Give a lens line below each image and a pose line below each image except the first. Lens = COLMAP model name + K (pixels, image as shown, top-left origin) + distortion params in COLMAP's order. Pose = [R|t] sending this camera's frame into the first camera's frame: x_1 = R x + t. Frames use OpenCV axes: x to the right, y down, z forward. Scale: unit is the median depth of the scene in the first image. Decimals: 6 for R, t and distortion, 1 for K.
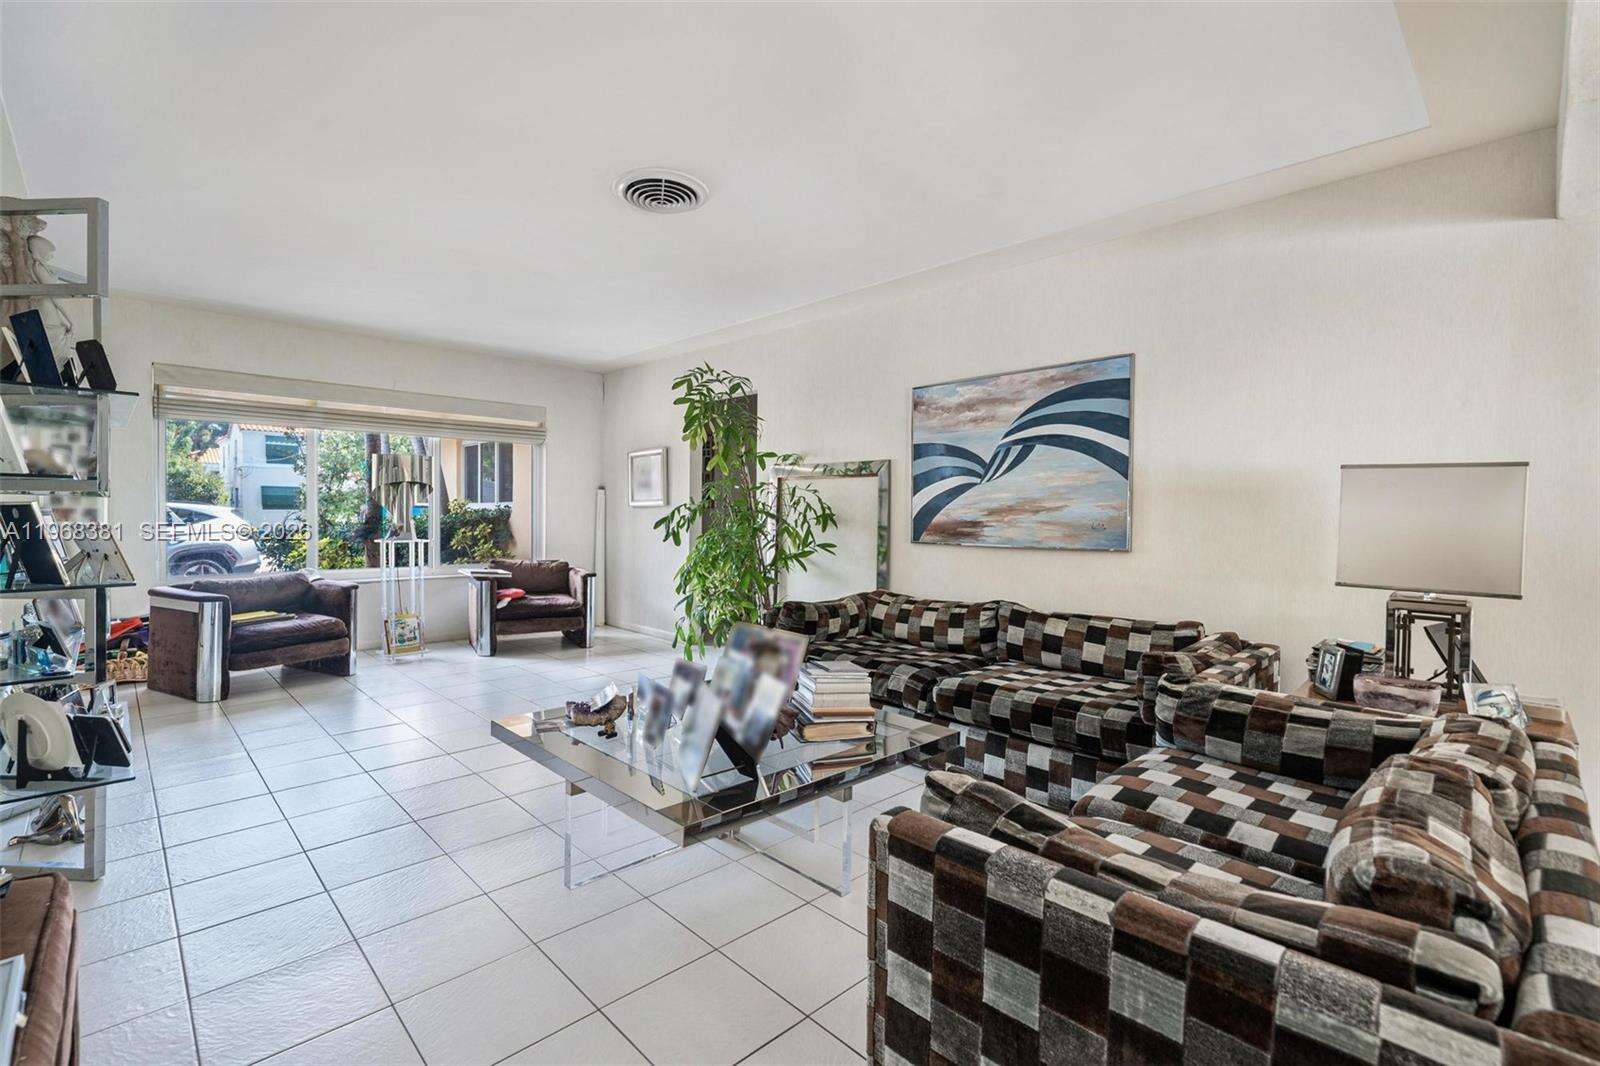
lens RADIAL K [[710.5, 0, 794.8], [0, 710.5, 527.3], [0, 0, 1]] dist [-0.000175, -0.000015]
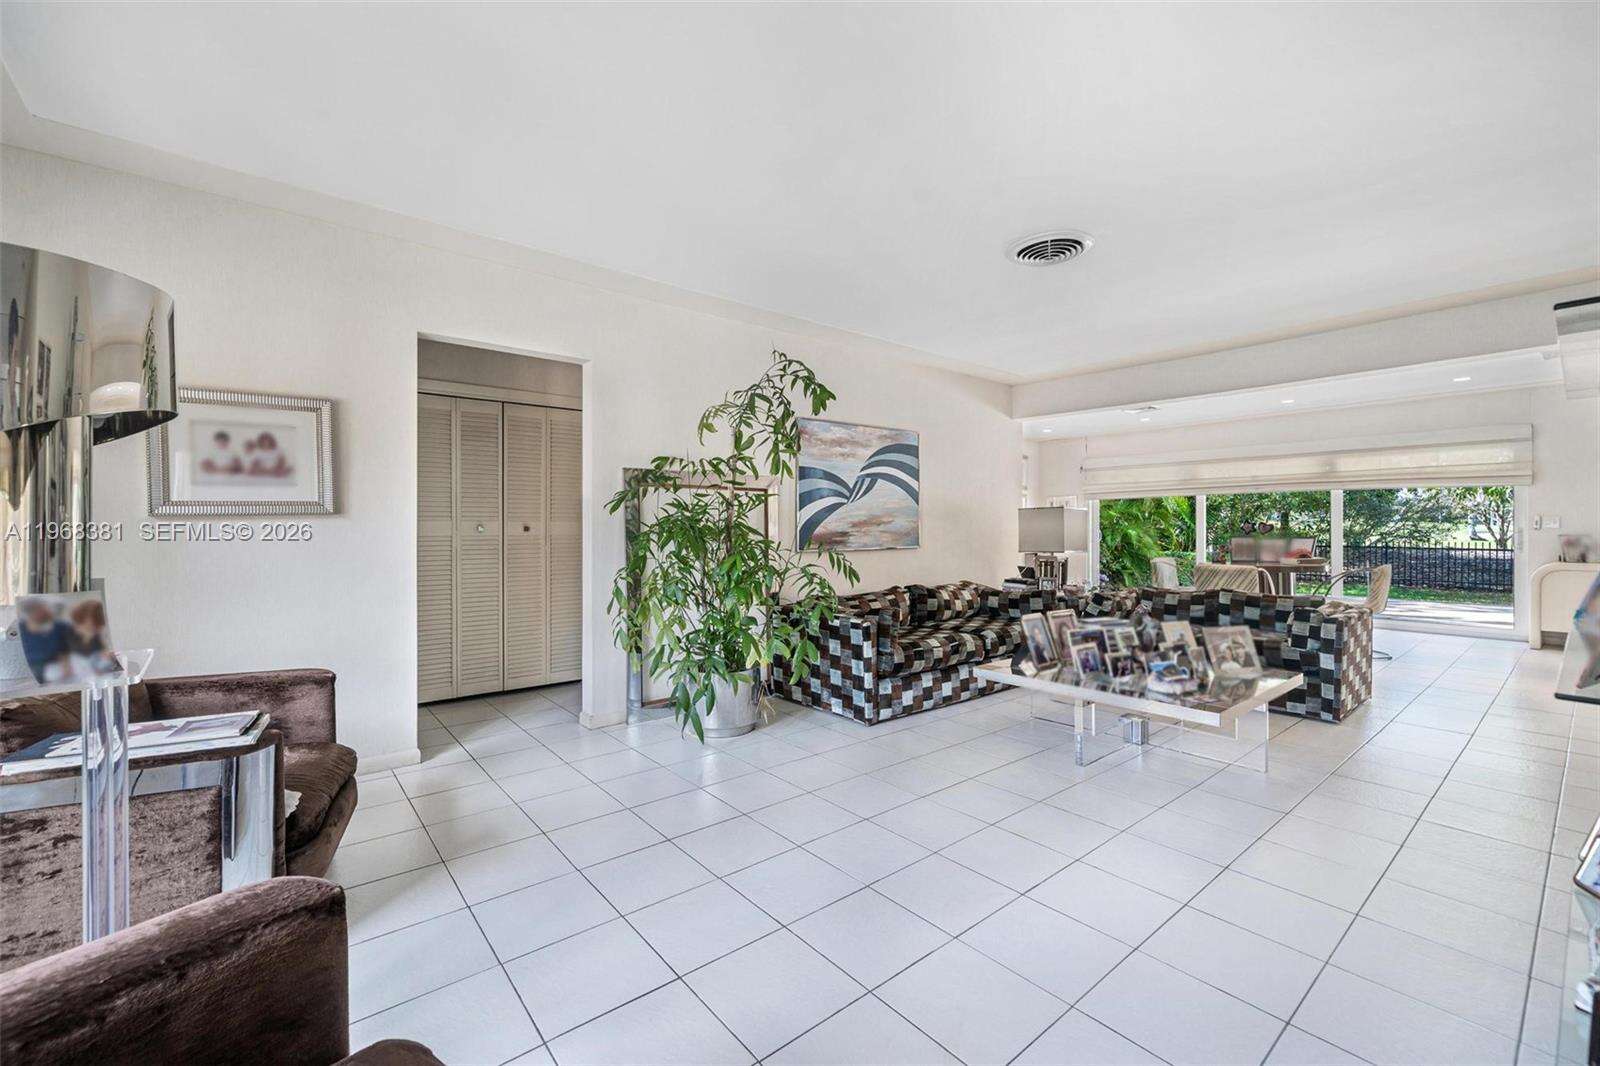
lens RADIAL K [[654.9, 0, 793.7], [0, 654.9, 526.2], [0, 0, 1]] dist [0.000945, -0.000288]
pose [[0.080063, -0.017441, 0.996637, -0.995954], [0.019542, 0.999682, 0.015925, -0.041779], [-0.996598, 0.018201, 0.080378, 1.036502]]
